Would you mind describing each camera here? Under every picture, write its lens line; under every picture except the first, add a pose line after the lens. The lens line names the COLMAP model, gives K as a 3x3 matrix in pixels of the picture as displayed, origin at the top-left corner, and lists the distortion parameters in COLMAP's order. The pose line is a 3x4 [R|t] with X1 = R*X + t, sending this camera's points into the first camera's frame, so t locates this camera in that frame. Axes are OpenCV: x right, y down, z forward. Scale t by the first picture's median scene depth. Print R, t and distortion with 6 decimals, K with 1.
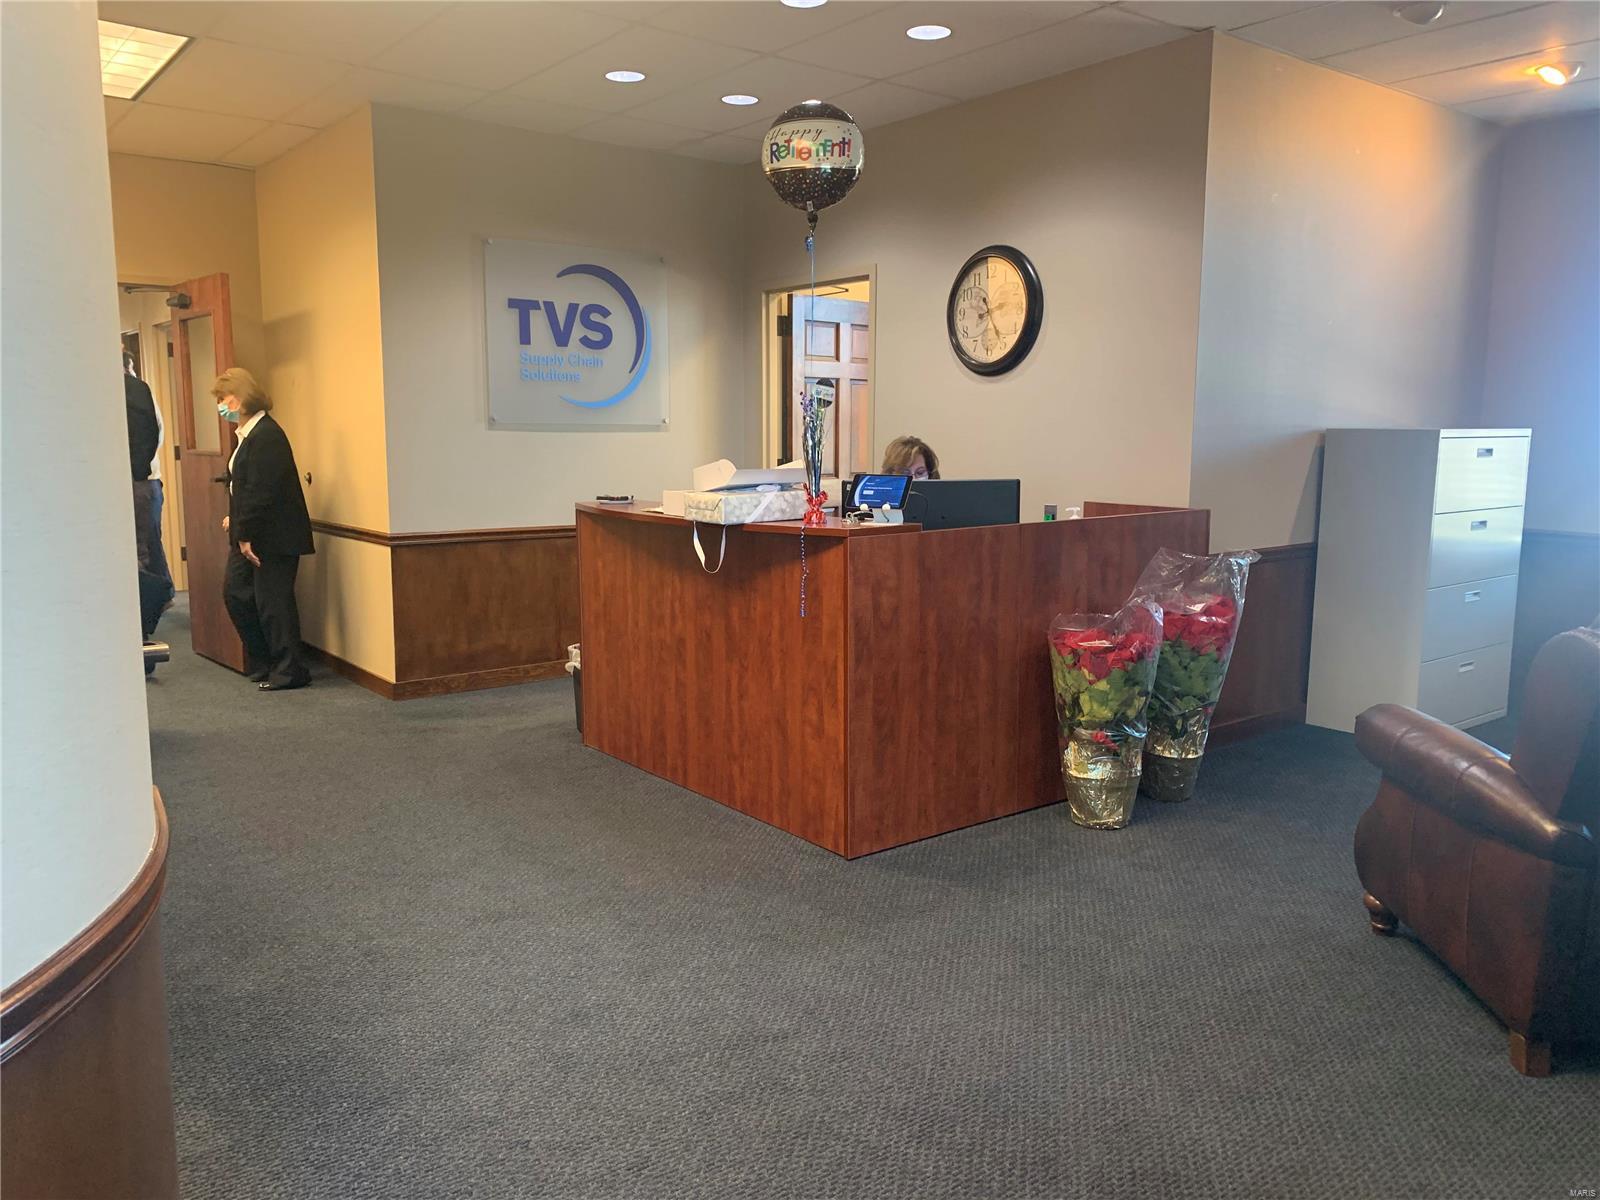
lens RADIAL K [[1208.4, 0, 796.6], [0, 1208.4, 608.4], [0, 0, 1]] dist [0.048642, -0.061810]
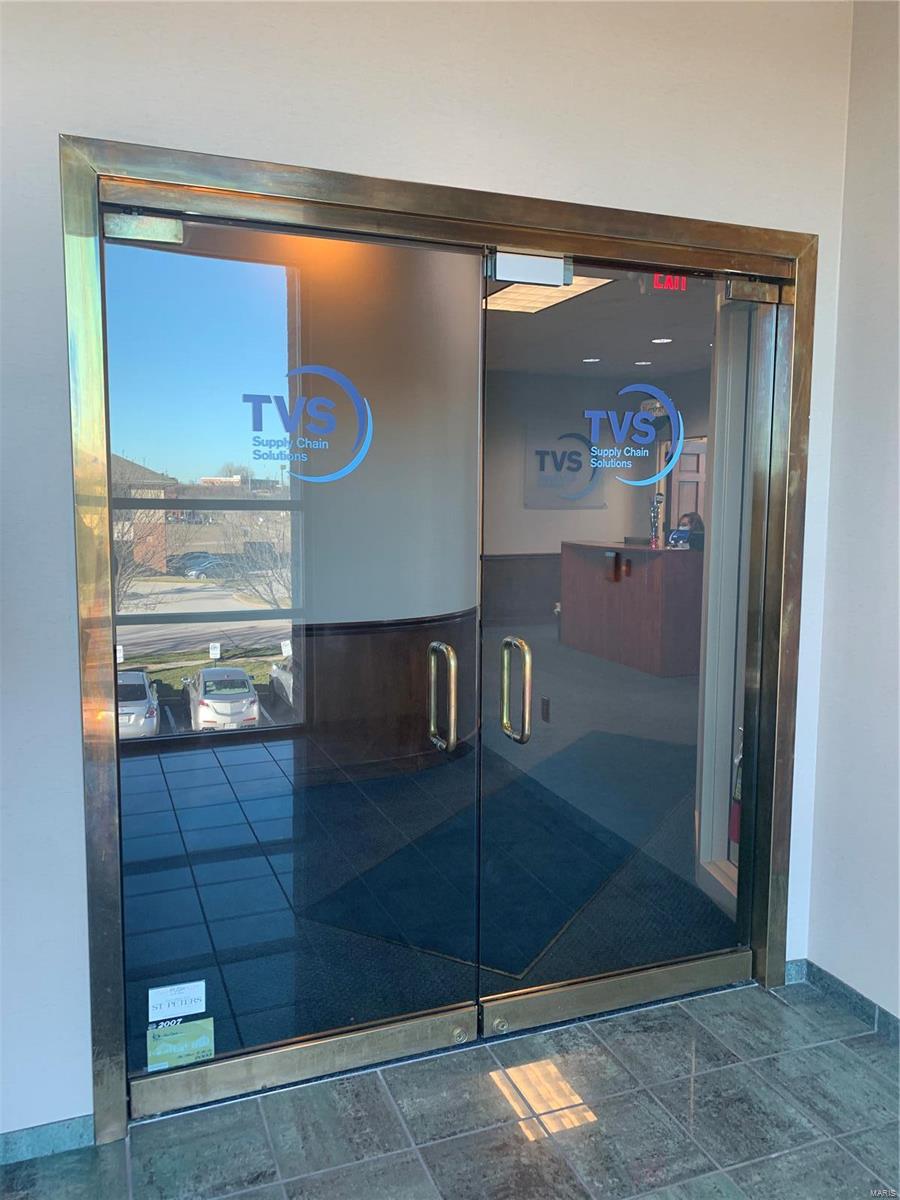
lens RADIAL K [[906.3, 0, 442.1], [0, 906.3, 589.9], [0, 0, 1]] dist [0.048642, -0.061810]
pose [[0.951419, 0.030682, -0.306367, 0.114101], [-0.044955, 0.998202, -0.039639, 0.071946], [0.304600, 0.051486, 0.951088, -0.605337]]
